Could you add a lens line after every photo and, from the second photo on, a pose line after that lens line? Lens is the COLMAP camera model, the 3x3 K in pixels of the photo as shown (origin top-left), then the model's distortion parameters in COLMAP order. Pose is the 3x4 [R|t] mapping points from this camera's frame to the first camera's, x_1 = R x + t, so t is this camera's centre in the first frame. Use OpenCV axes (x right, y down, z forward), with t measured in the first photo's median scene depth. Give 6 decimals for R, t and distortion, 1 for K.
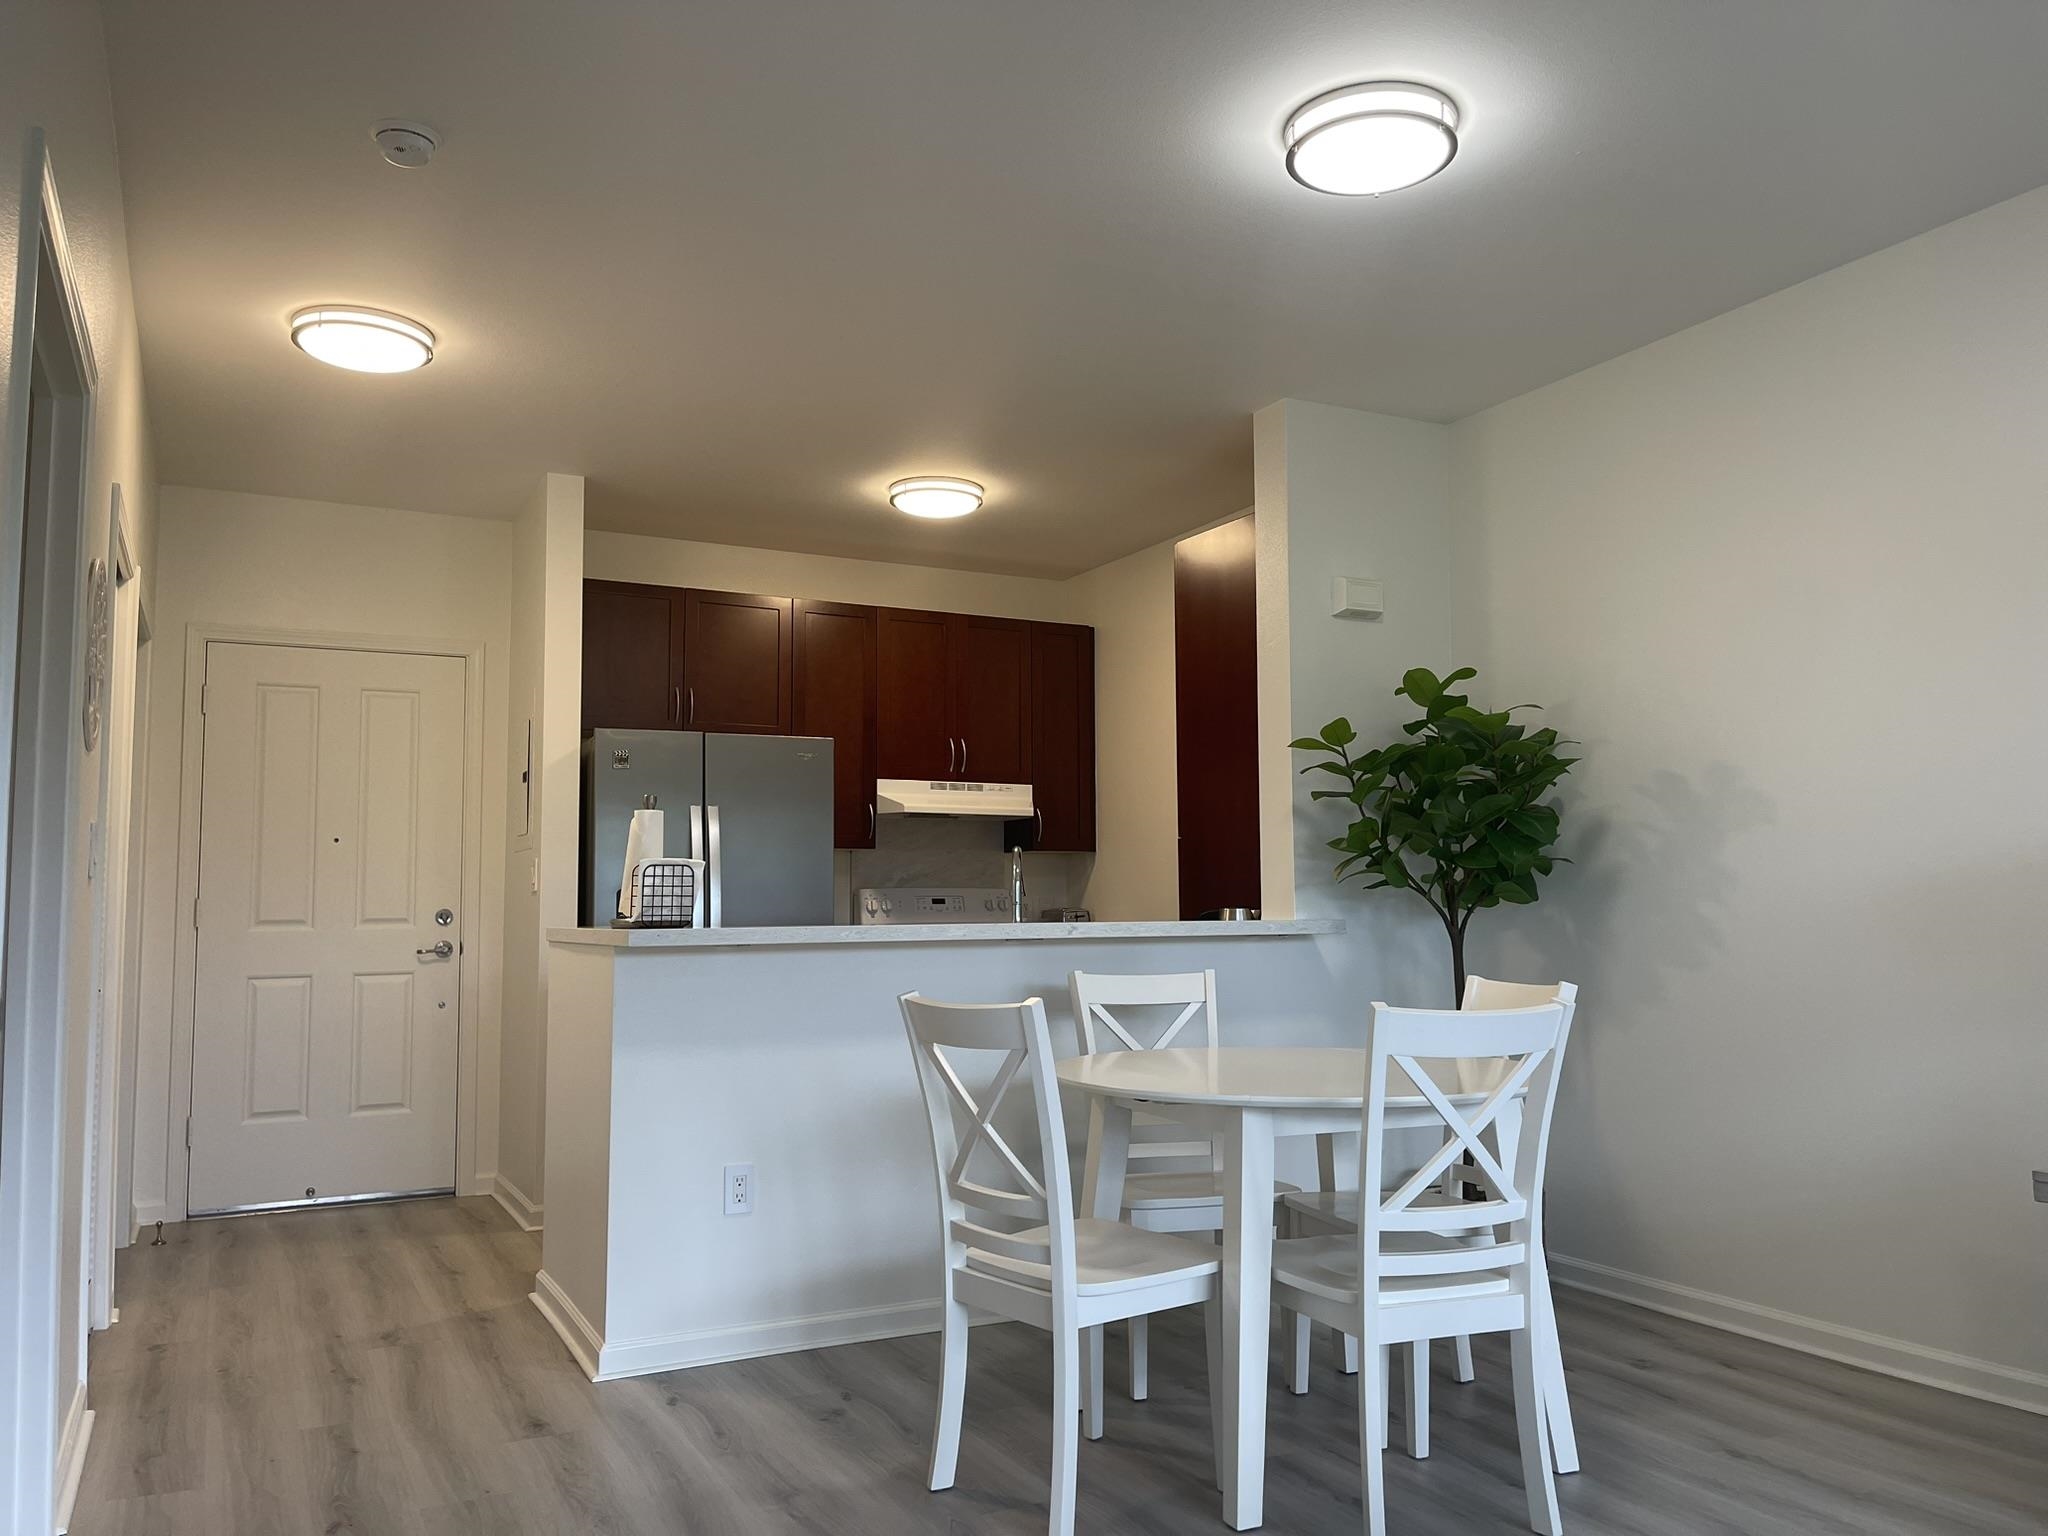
lens RADIAL K [[1548.7, 0, 1051.1], [0, 1548.7, 786.2], [0, 0, 1]] dist [0.077291, -0.094765]
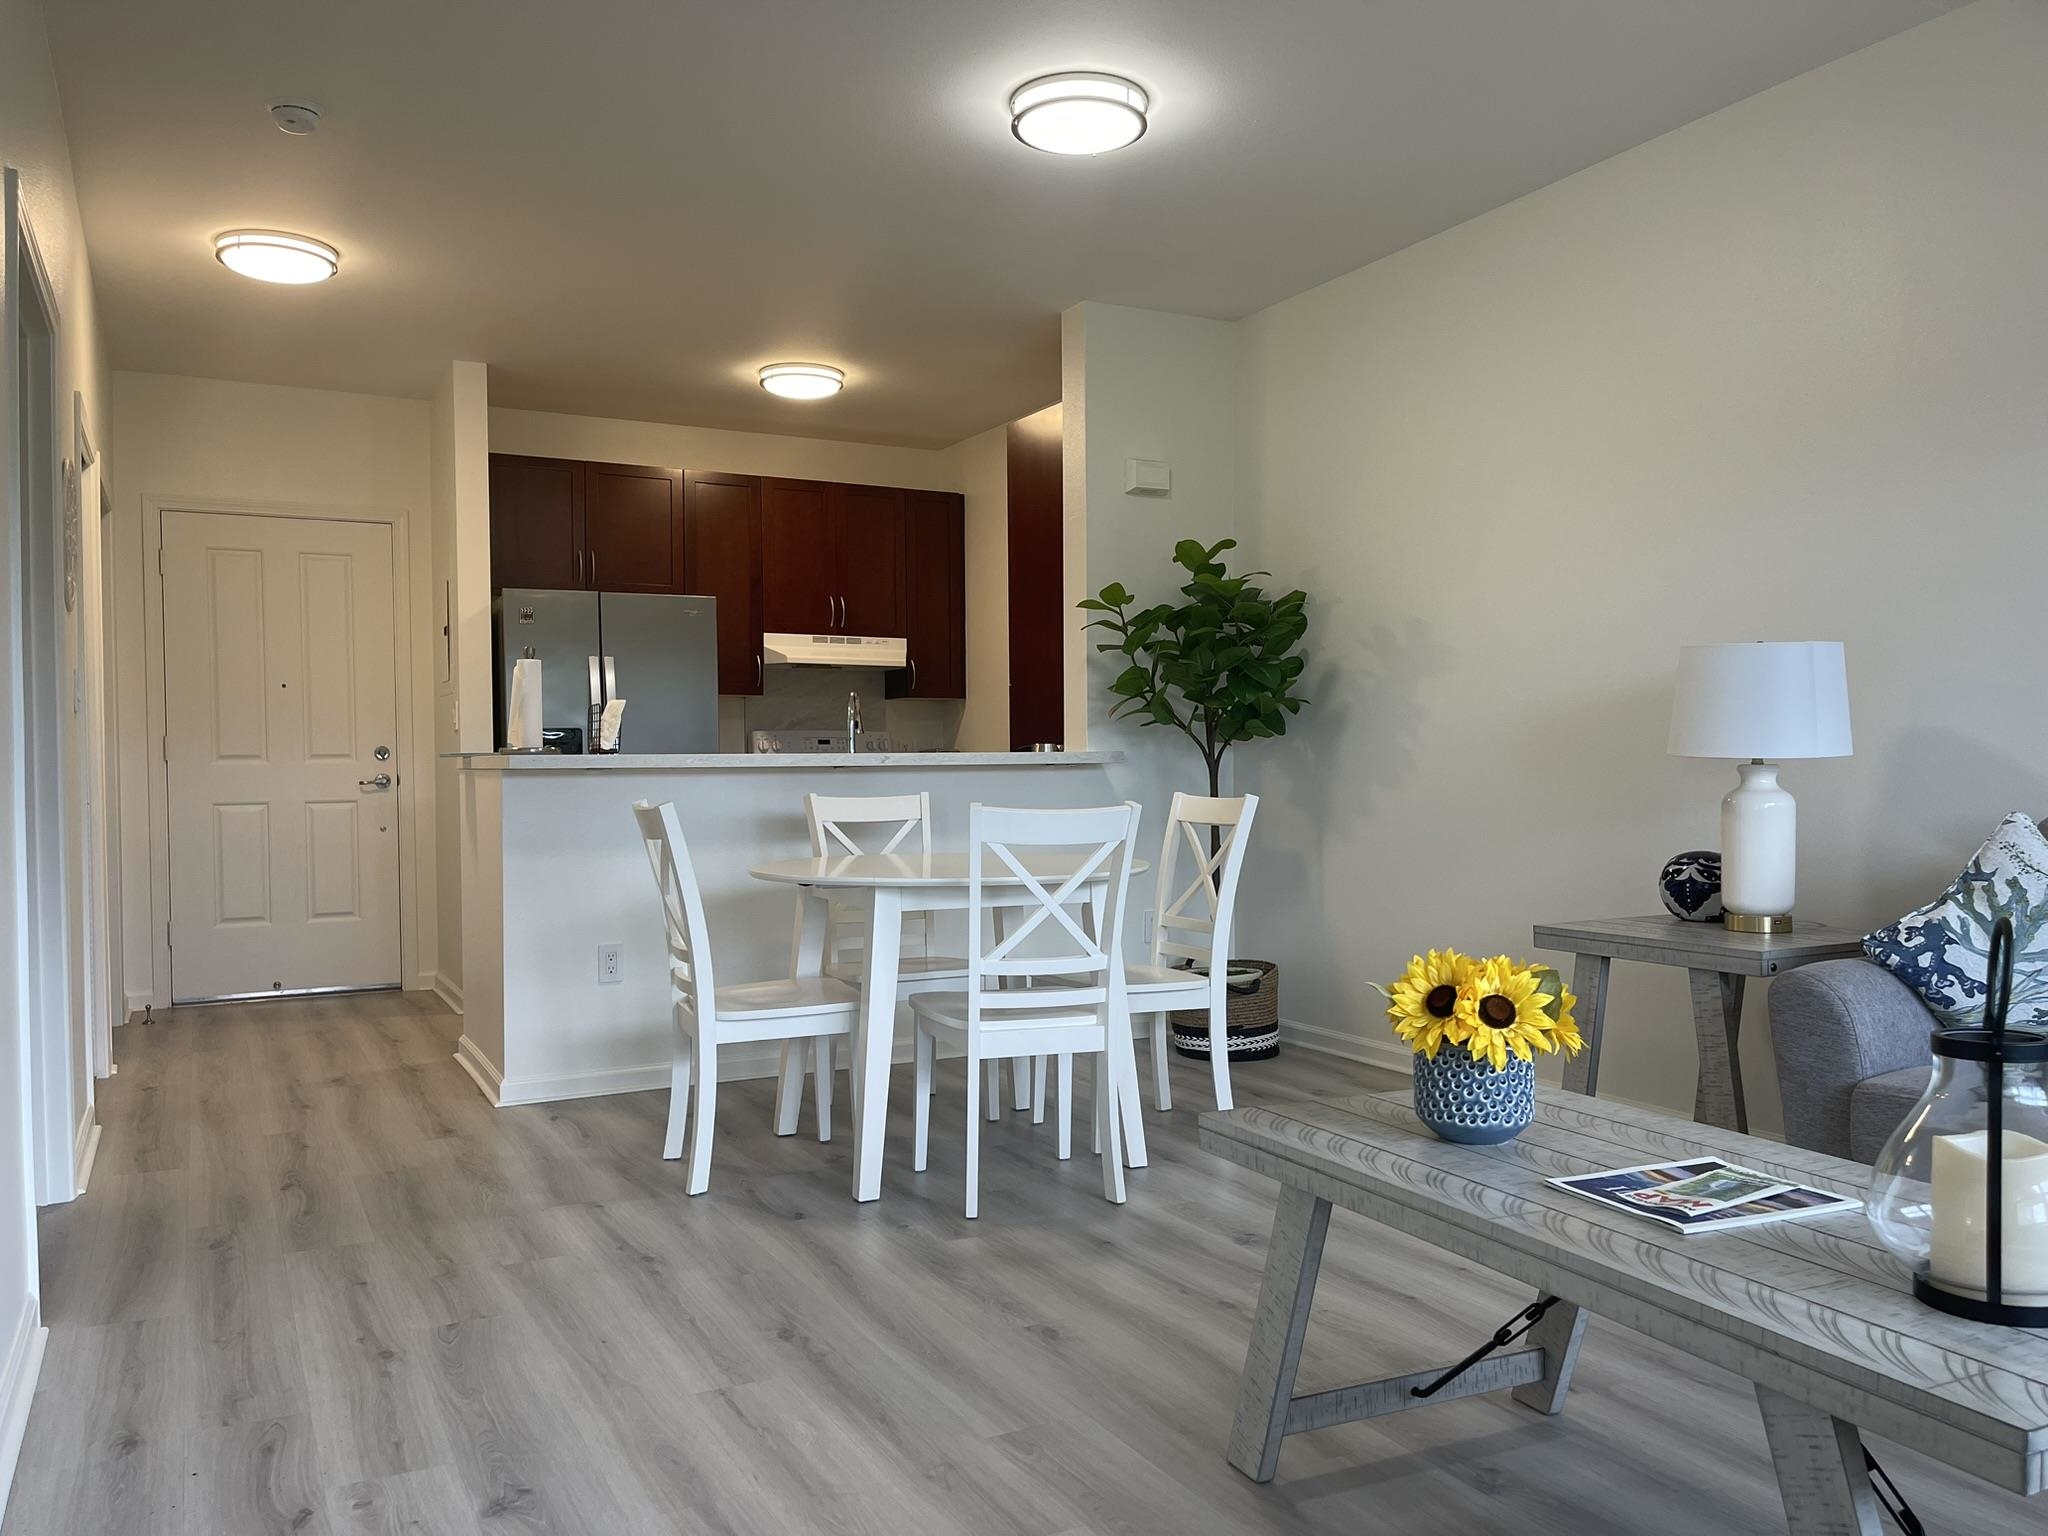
lens RADIAL K [[1550.8, 0, 1033.0], [0, 1550.8, 791.2], [0, 0, 1]] dist [0.061095, -0.061045]
pose [[0.999992, -0.001081, 0.003963, 0.100383], [0.000686, 0.995146, 0.098409, -0.001628], [-0.004050, -0.098405, 0.995138, -0.174409]]
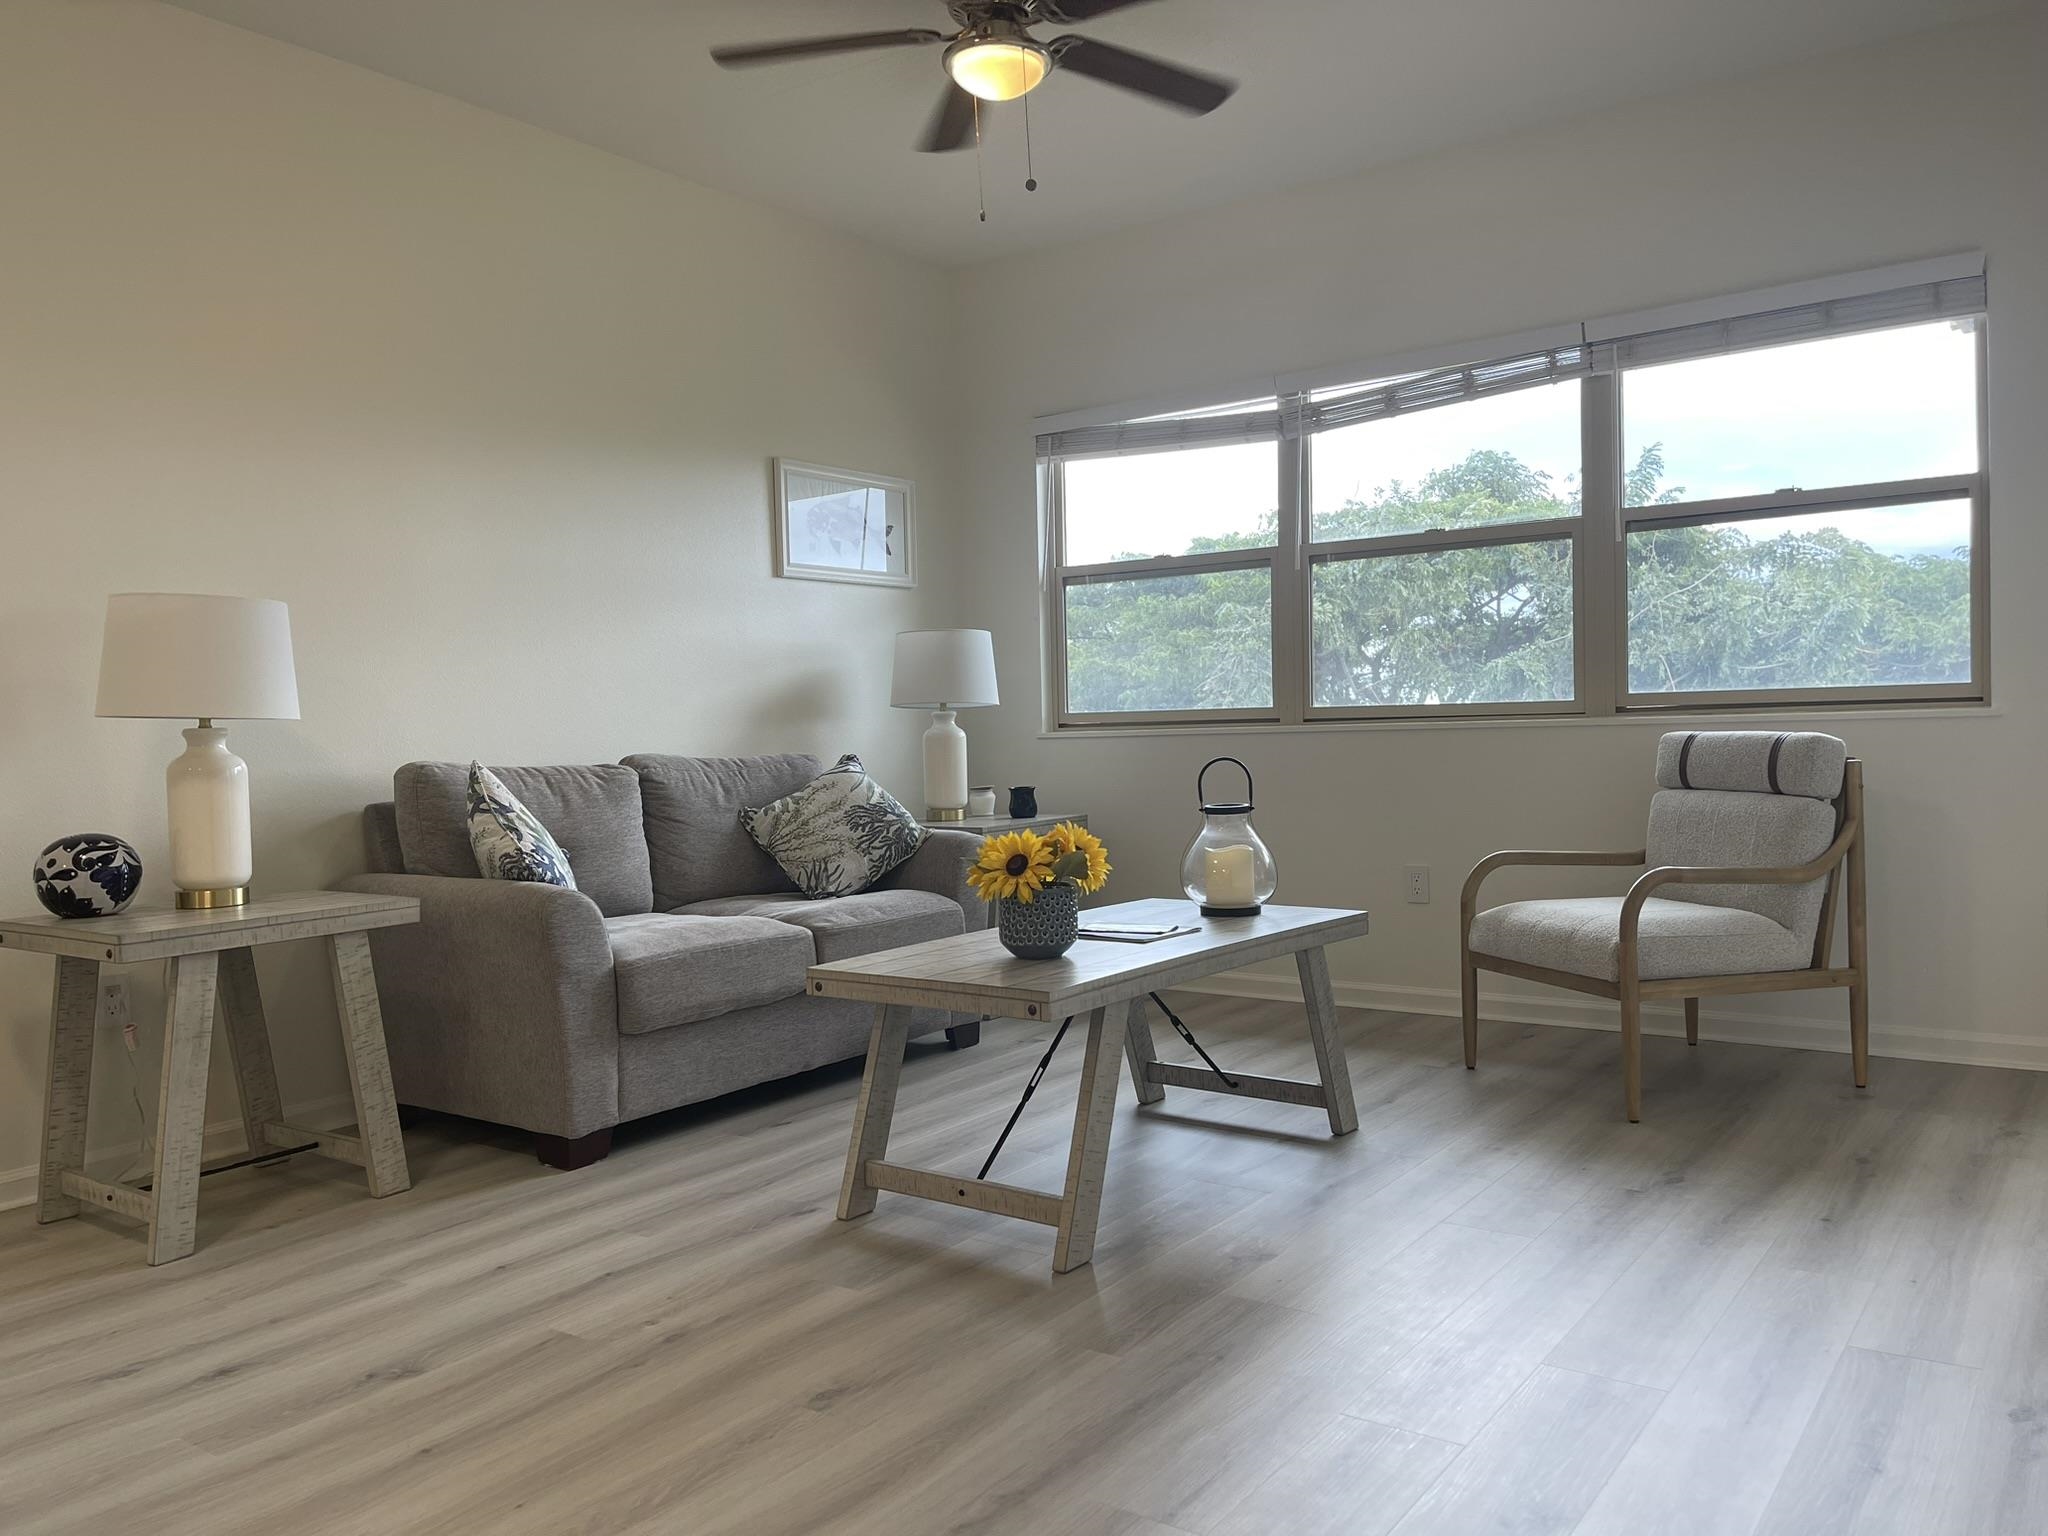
lens RADIAL K [[1557.1, 0, 1044.7], [0, 1557.1, 773.1], [0, 0, 1]] dist [0.054452, -0.059806]
pose [[-0.453870, -0.006299, 0.891046, -0.305427], [-0.037415, 0.999228, -0.011995, 0.067620], [-0.890282, -0.038783, -0.453755, 0.492945]]
